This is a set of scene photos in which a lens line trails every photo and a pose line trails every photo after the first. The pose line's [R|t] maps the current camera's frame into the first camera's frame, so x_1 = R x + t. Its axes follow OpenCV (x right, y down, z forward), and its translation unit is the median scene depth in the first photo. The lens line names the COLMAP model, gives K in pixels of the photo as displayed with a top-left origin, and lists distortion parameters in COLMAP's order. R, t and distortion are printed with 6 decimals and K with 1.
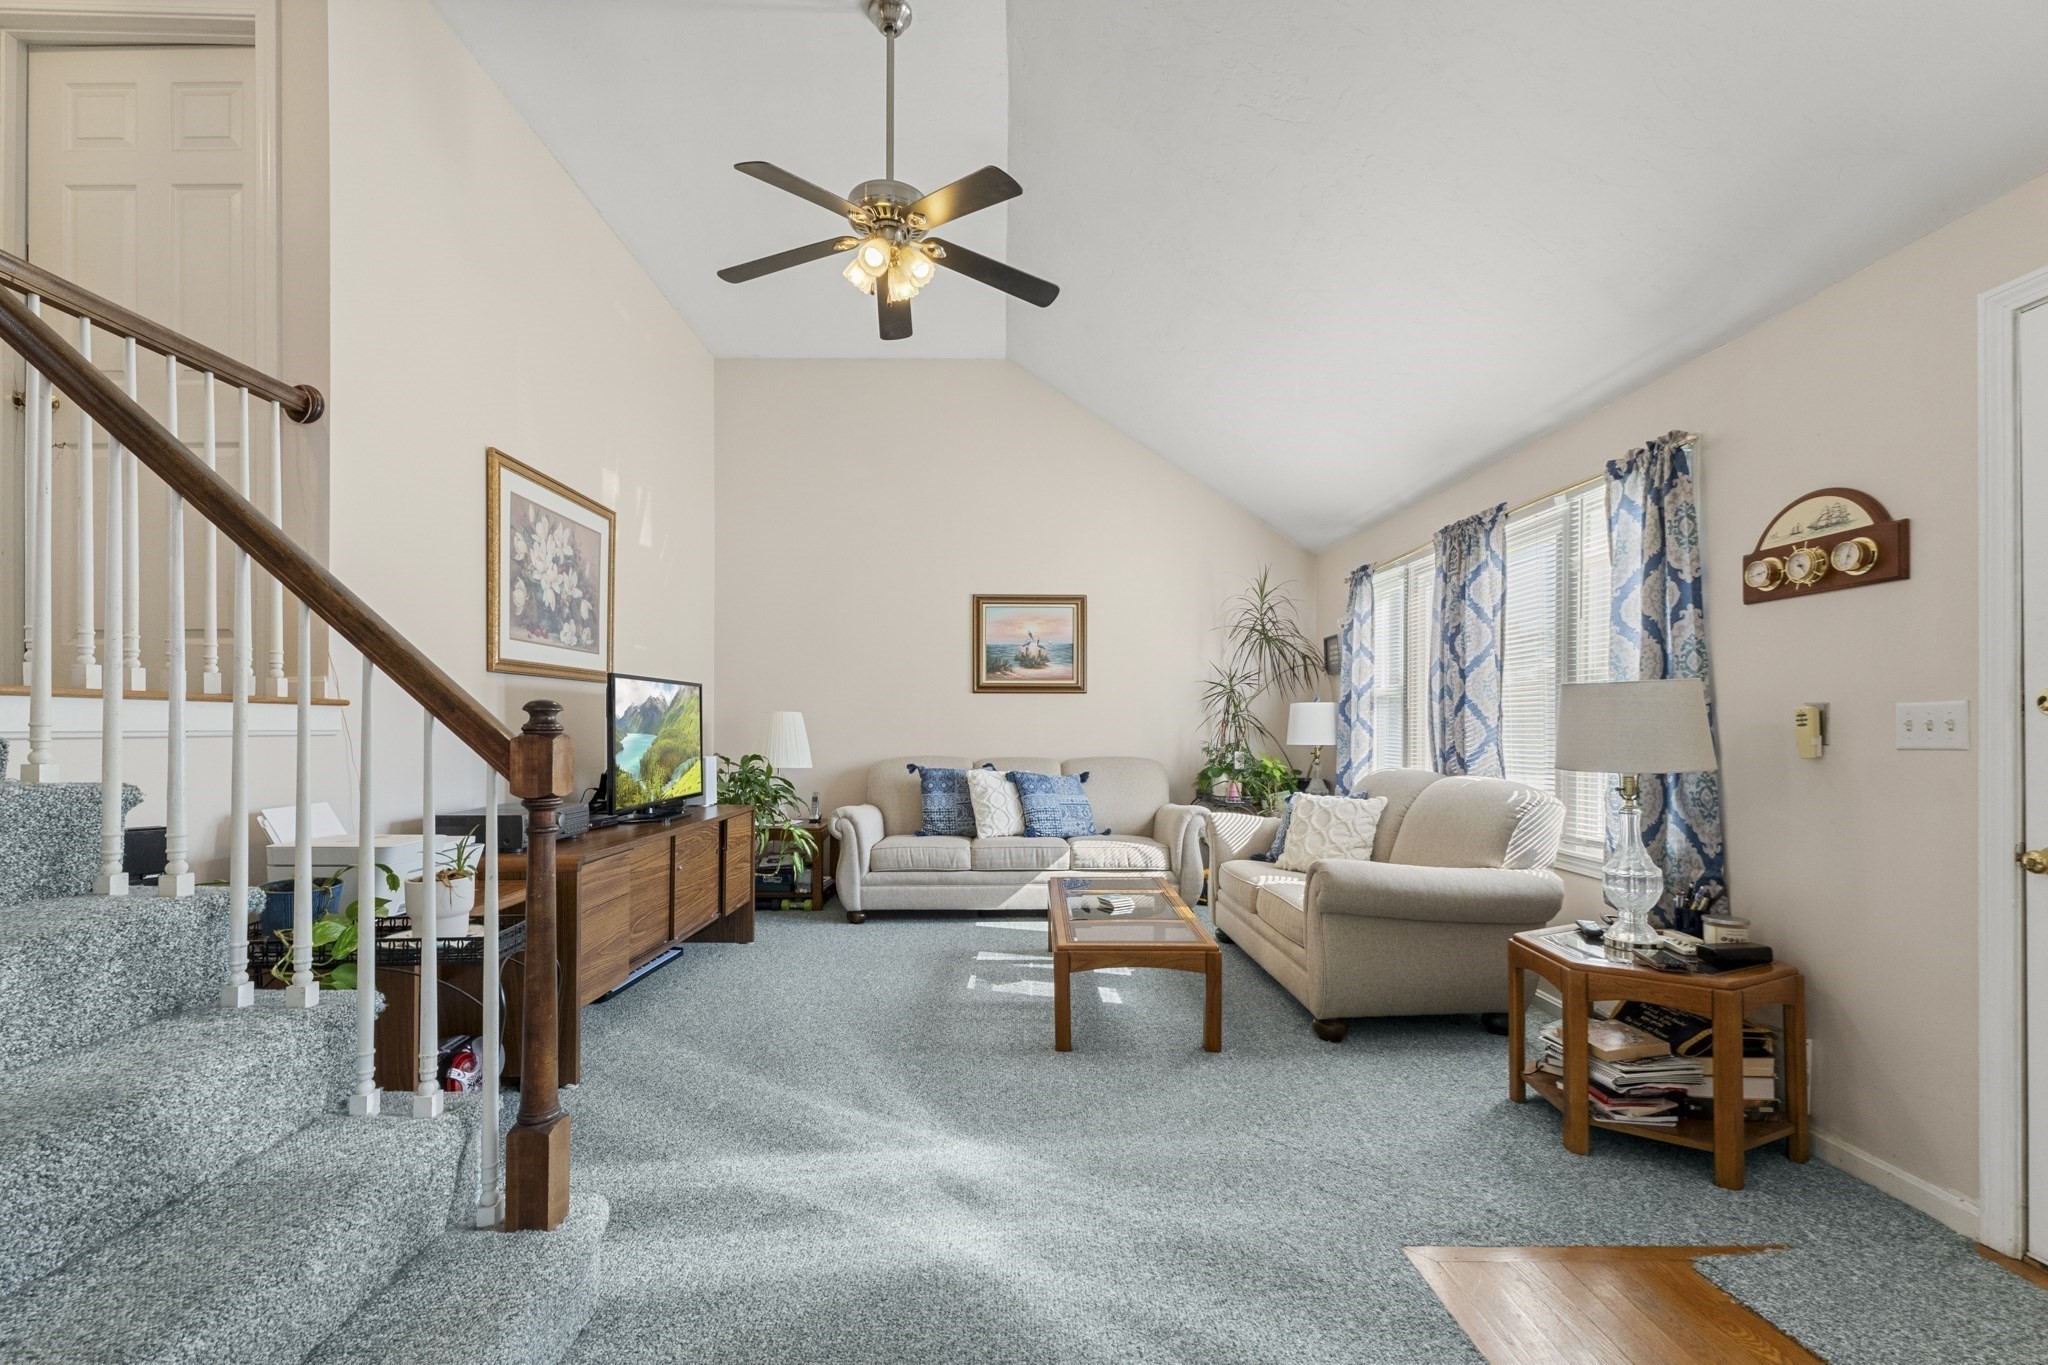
lens RADIAL K [[873.7, 0, 1019.7], [0, 873.7, 716.9], [0, 0, 1]] dist [0.005002, 0.000460]
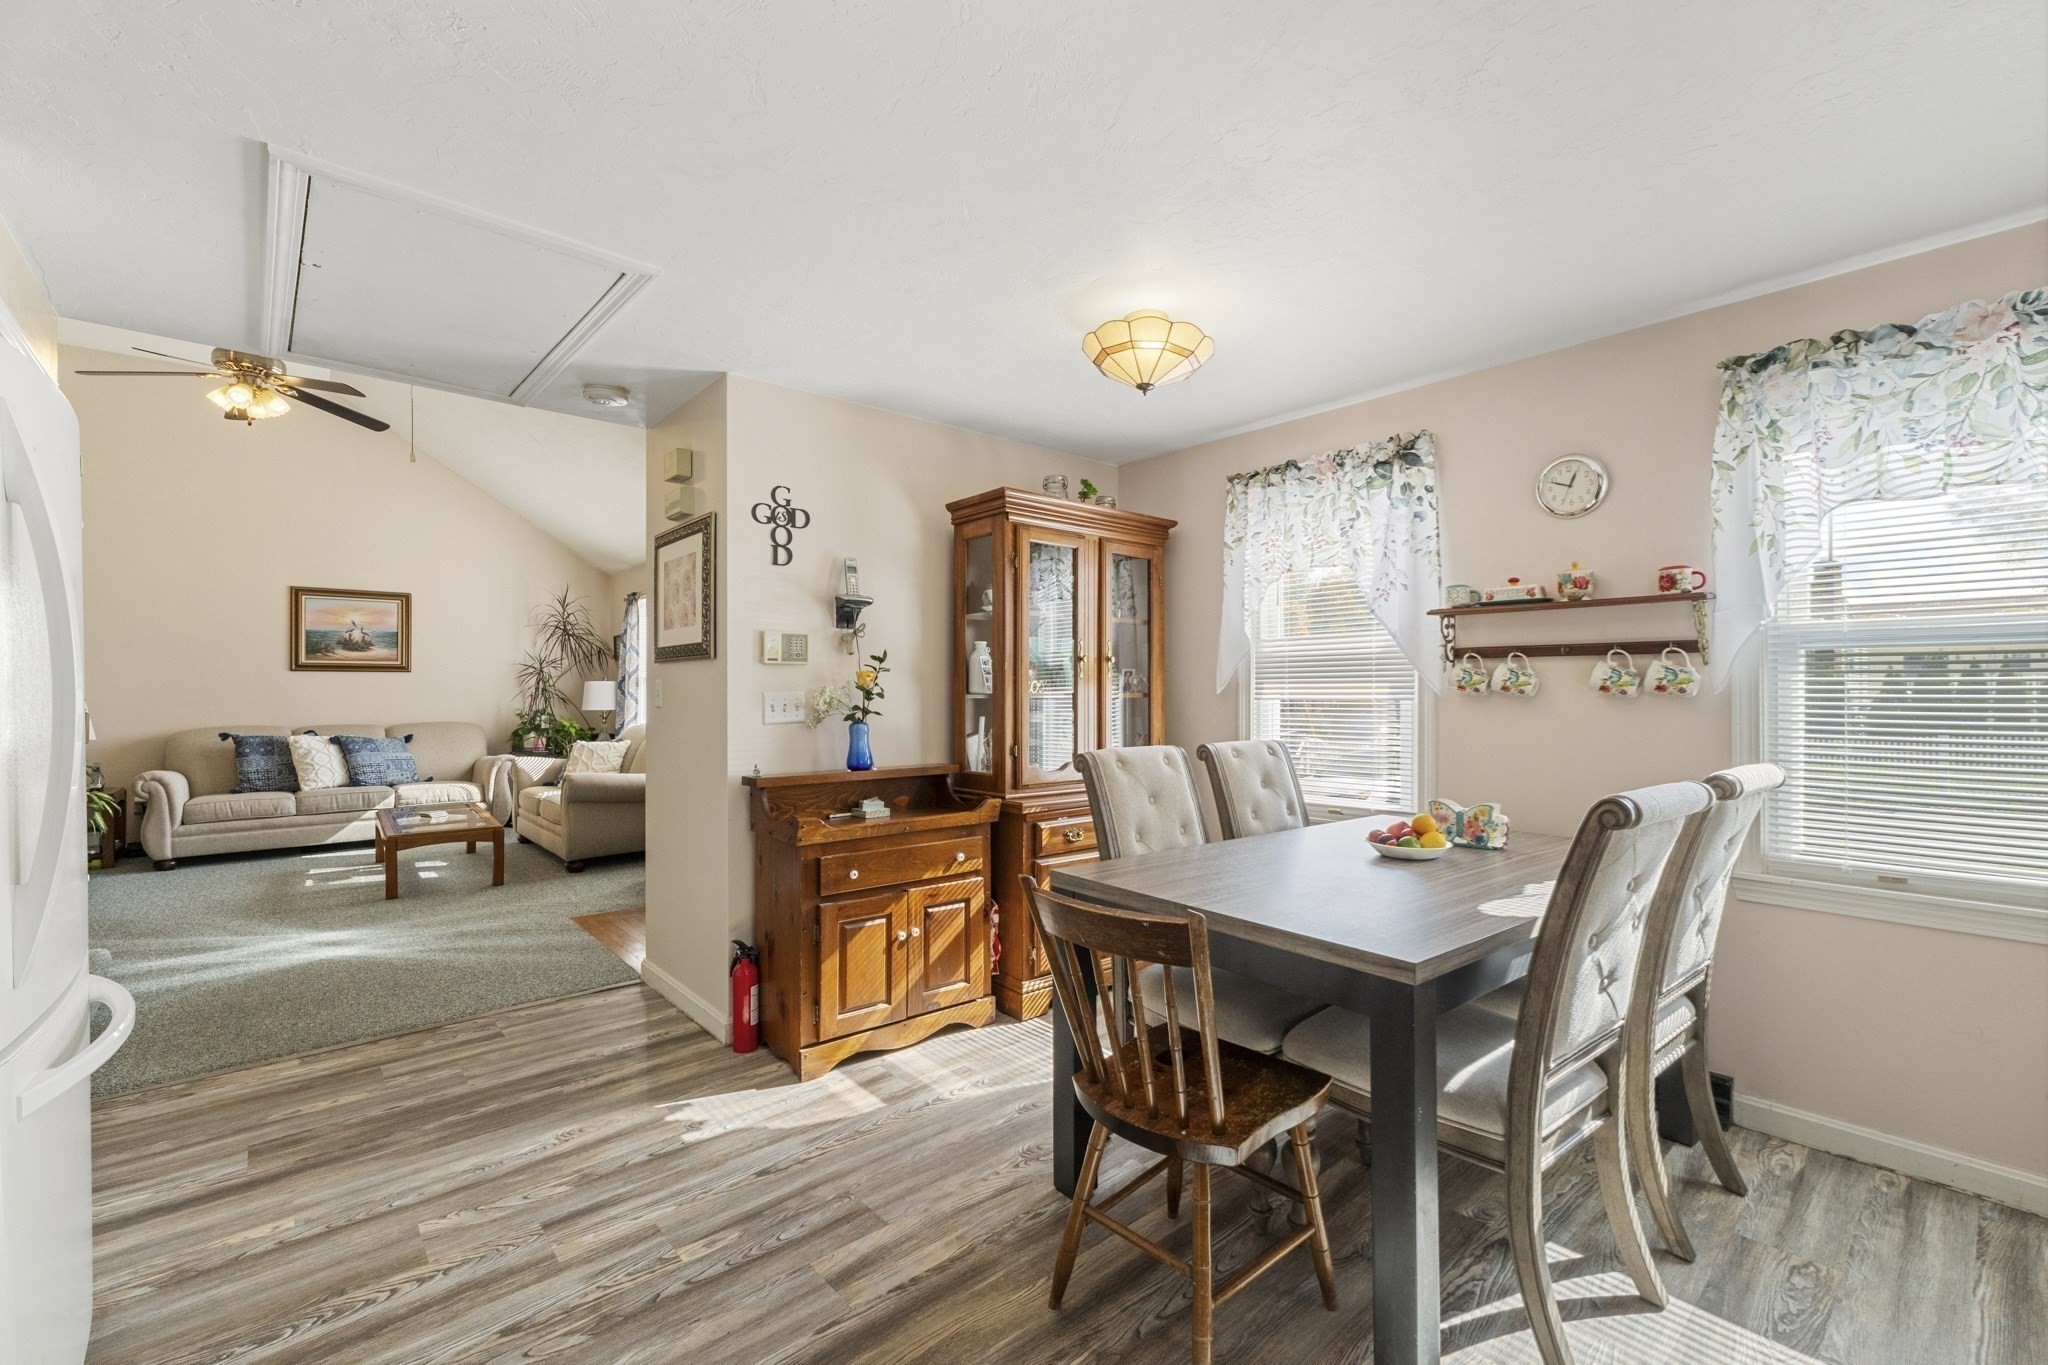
lens RADIAL K [[873.7, 0, 1033.7], [0, 873.7, 678.7], [0, 0, 1]] dist [0.005002, 0.000460]
pose [[0.768370, 0.003896, 0.639994, -0.048749], [-0.002271, 0.999992, -0.003362, -0.018075], [-0.640002, 0.001129, 0.768372, -0.638883]]
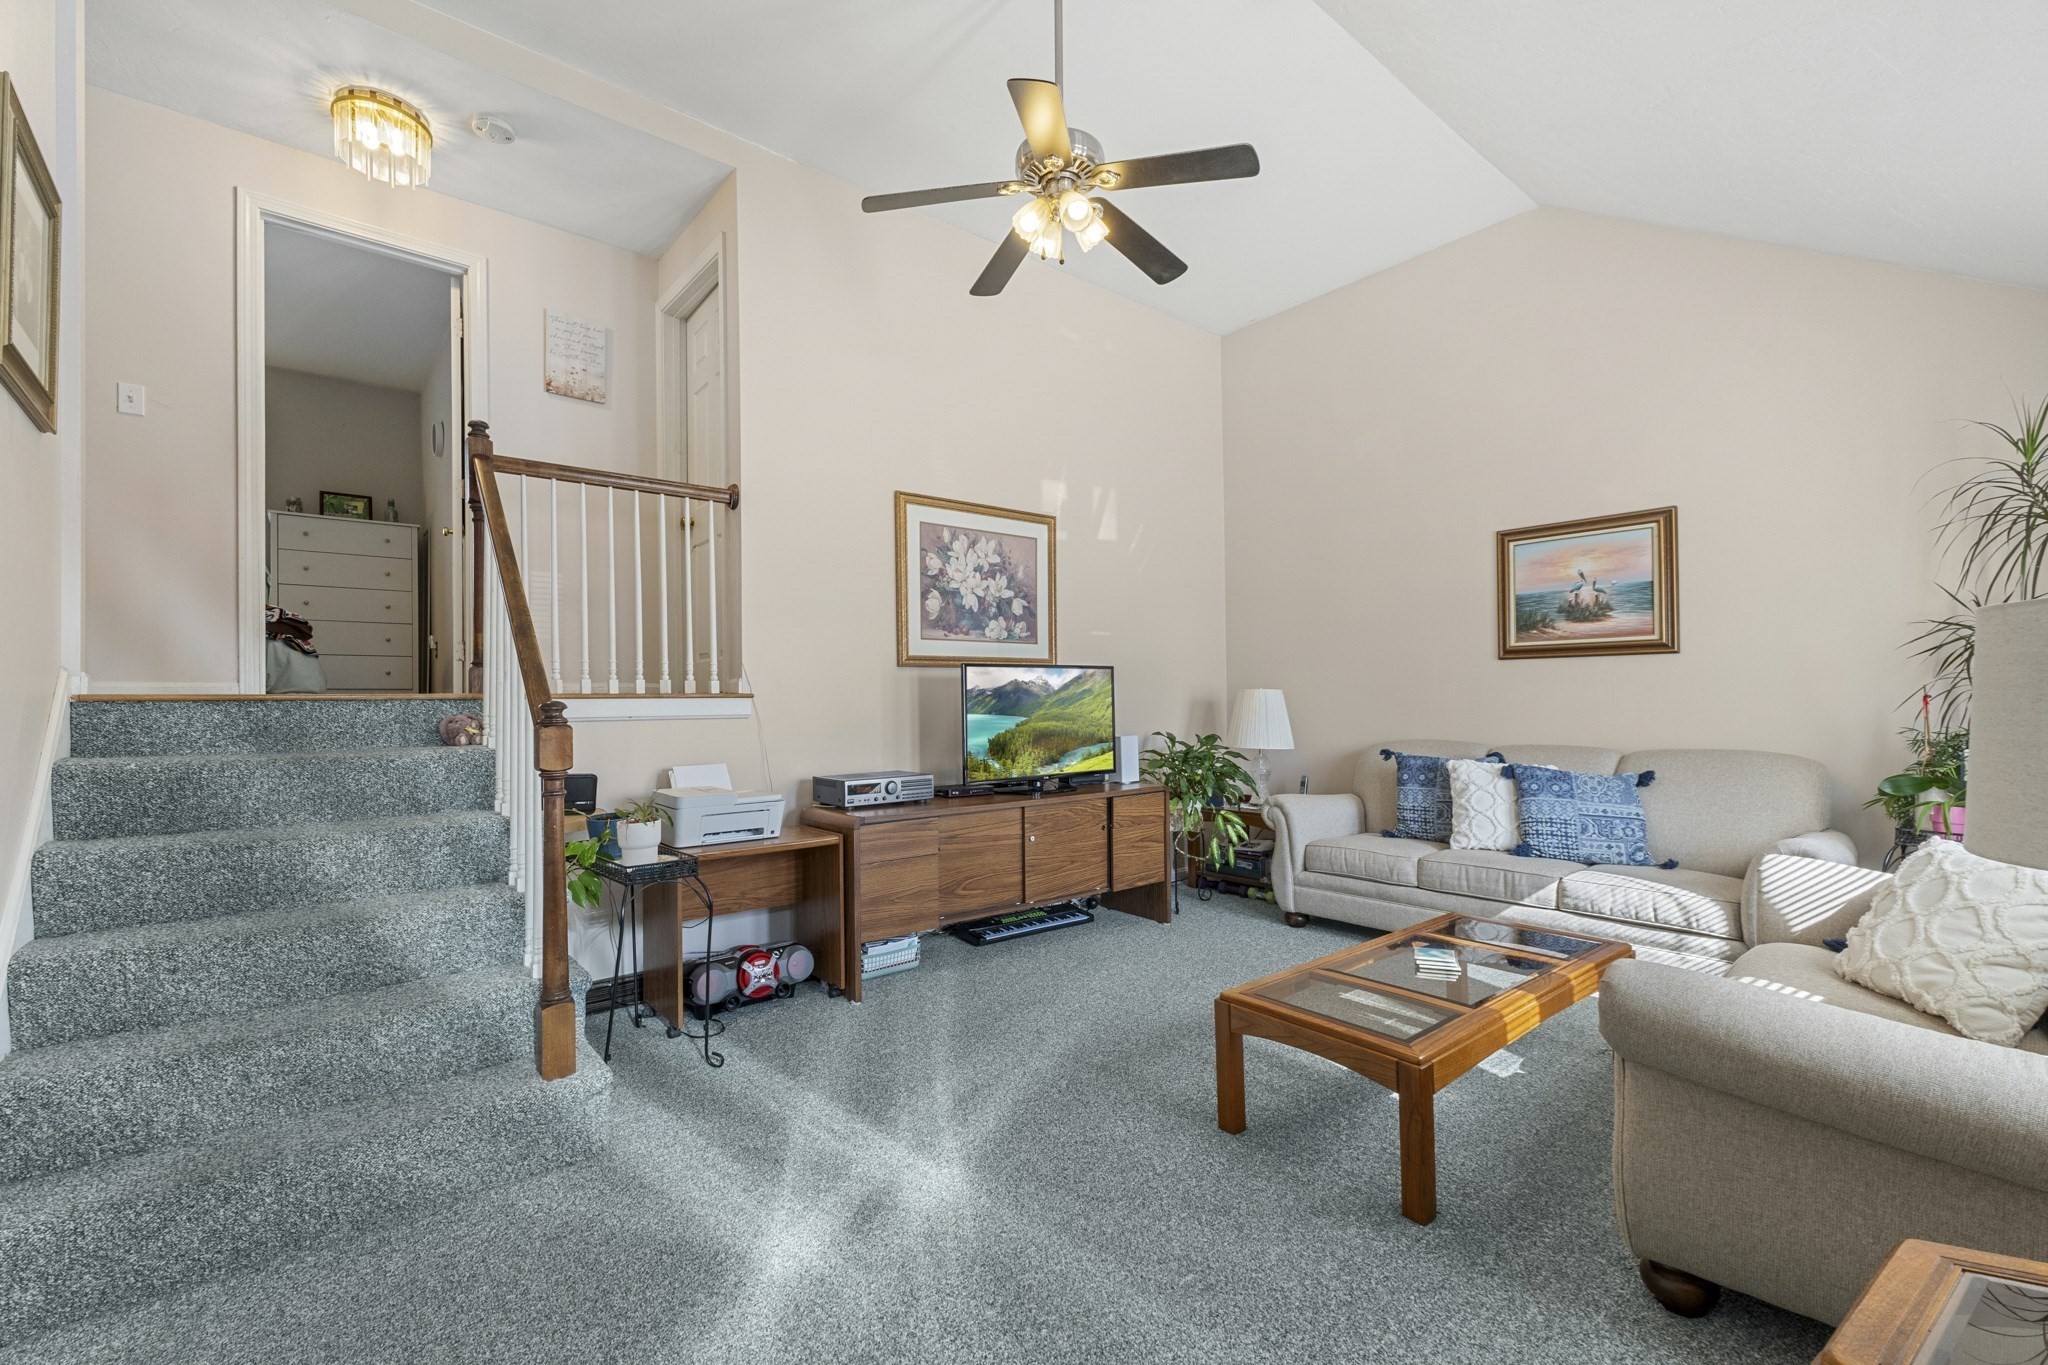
lens RADIAL K [[873.7, 0, 1027.3], [0, 873.7, 685.5], [0, 0, 1]] dist [0.005002, 0.000460]
pose [[0.631196, -0.019059, -0.775389, 0.337894], [0.018294, 0.999786, -0.009683, -0.005530], [0.775407, -0.008073, 0.631410, 0.230702]]
